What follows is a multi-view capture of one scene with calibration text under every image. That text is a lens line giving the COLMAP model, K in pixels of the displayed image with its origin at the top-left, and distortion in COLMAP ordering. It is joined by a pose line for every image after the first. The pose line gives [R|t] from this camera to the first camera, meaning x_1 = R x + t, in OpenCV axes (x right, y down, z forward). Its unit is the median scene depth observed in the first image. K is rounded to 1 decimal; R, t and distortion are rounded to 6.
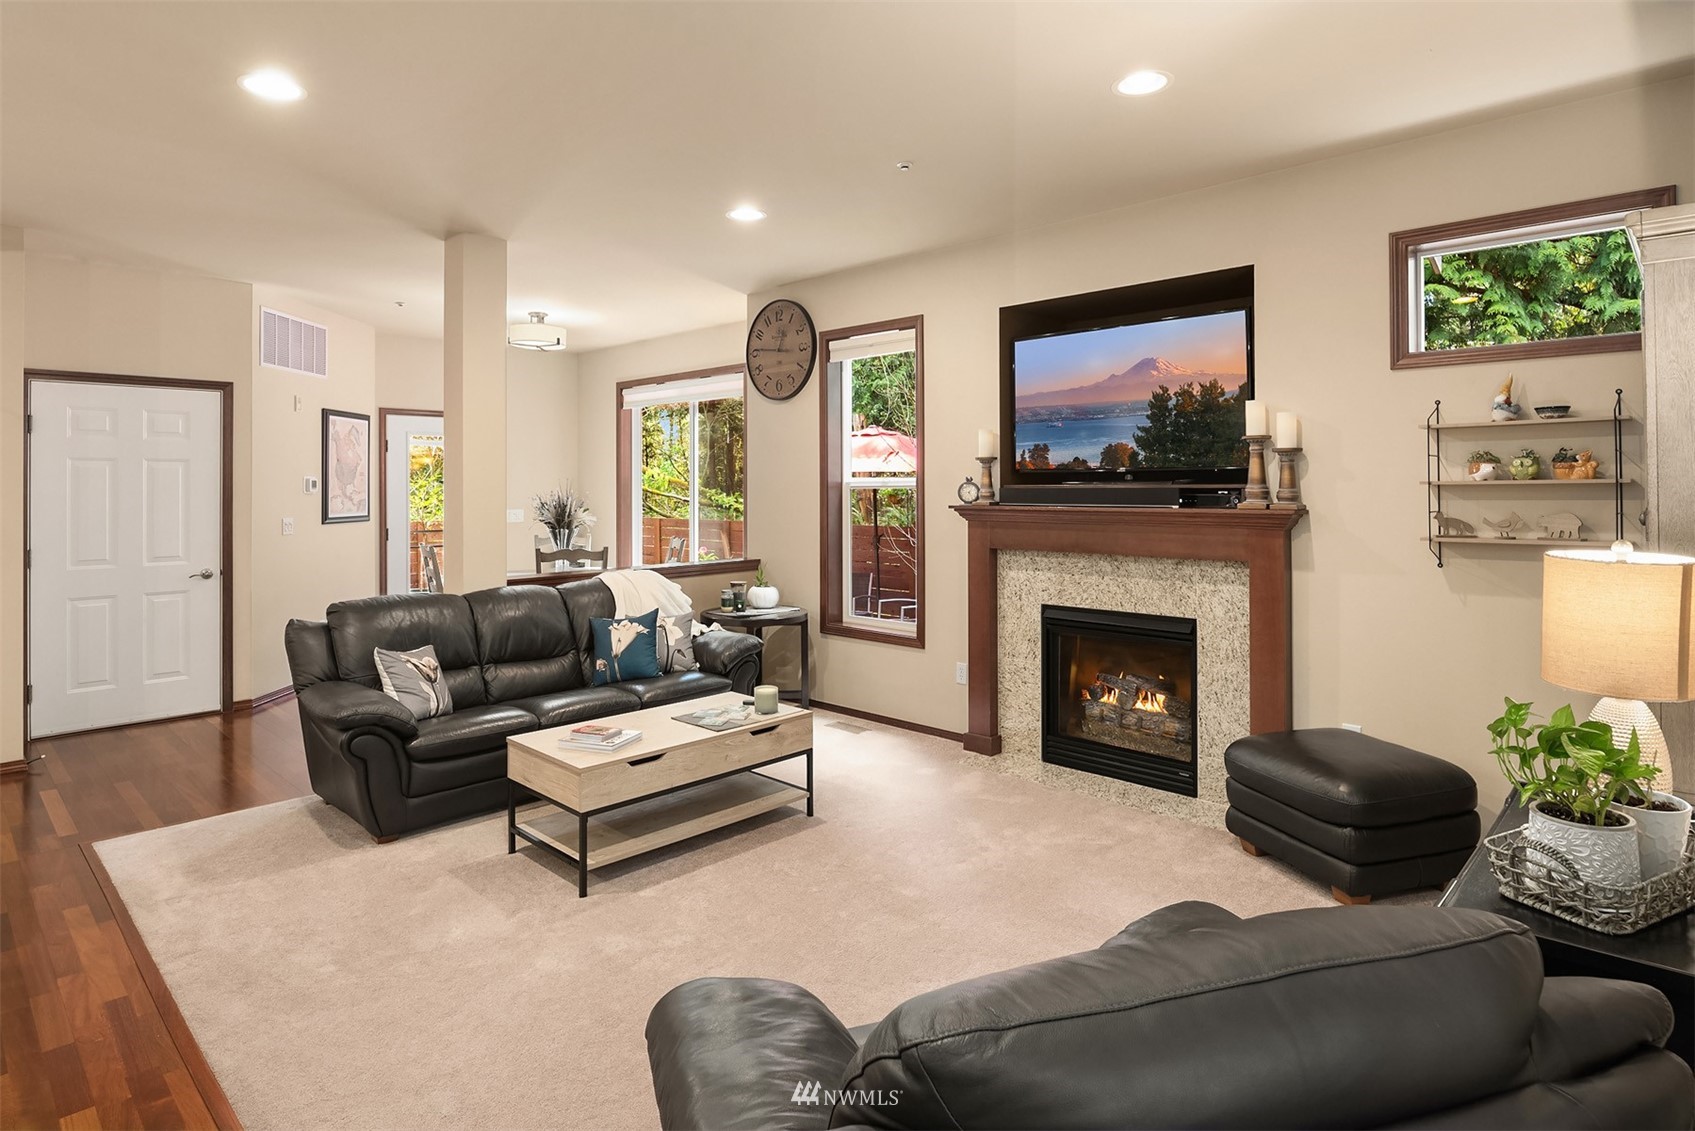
lens RADIAL K [[924.0, 0, 851.1], [0, 924.0, 483.4], [0, 0, 1]] dist [0.001543, -0.007275]
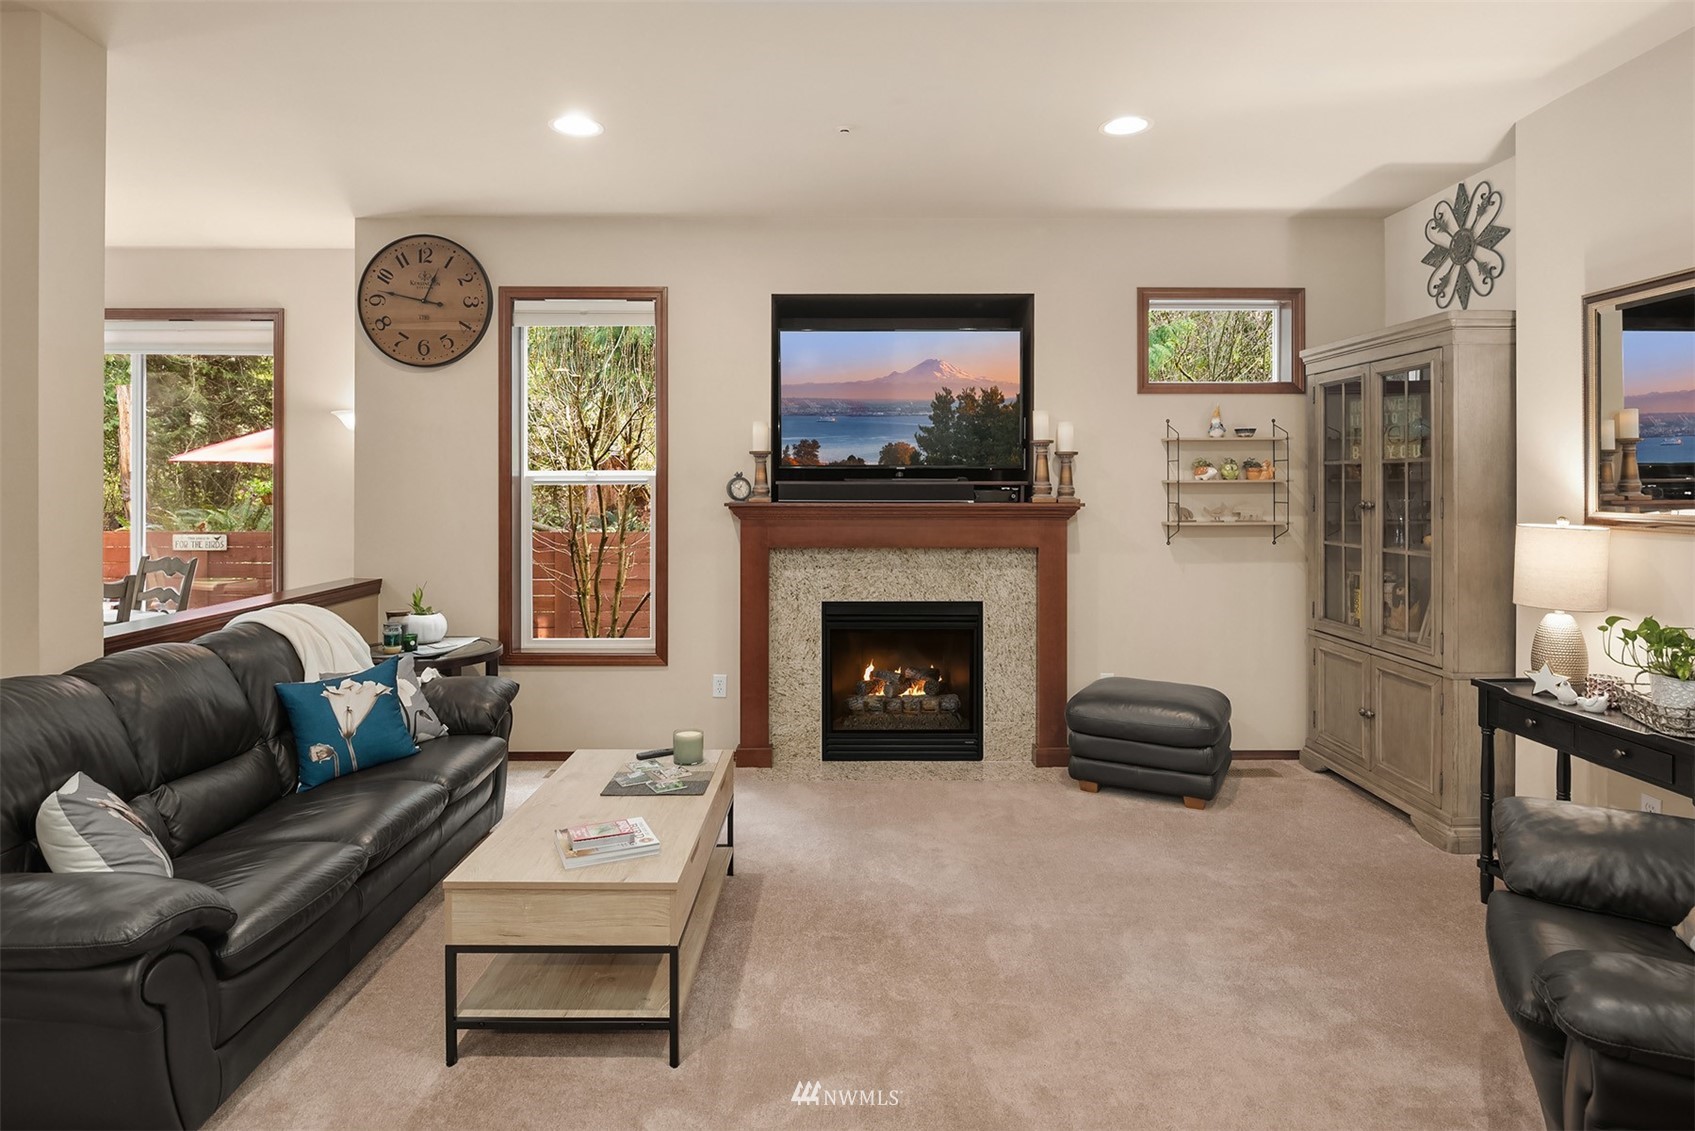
lens RADIAL K [[924.0, 0, 844.3], [0, 924.0, 491.0], [0, 0, 1]] dist [0.001543, -0.007275]
pose [[0.712914, -0.000605, 0.701251, -0.462196], [-0.006676, 0.999948, 0.007649, 0.004444], [-0.701220, -0.010135, 0.712873, 0.277701]]
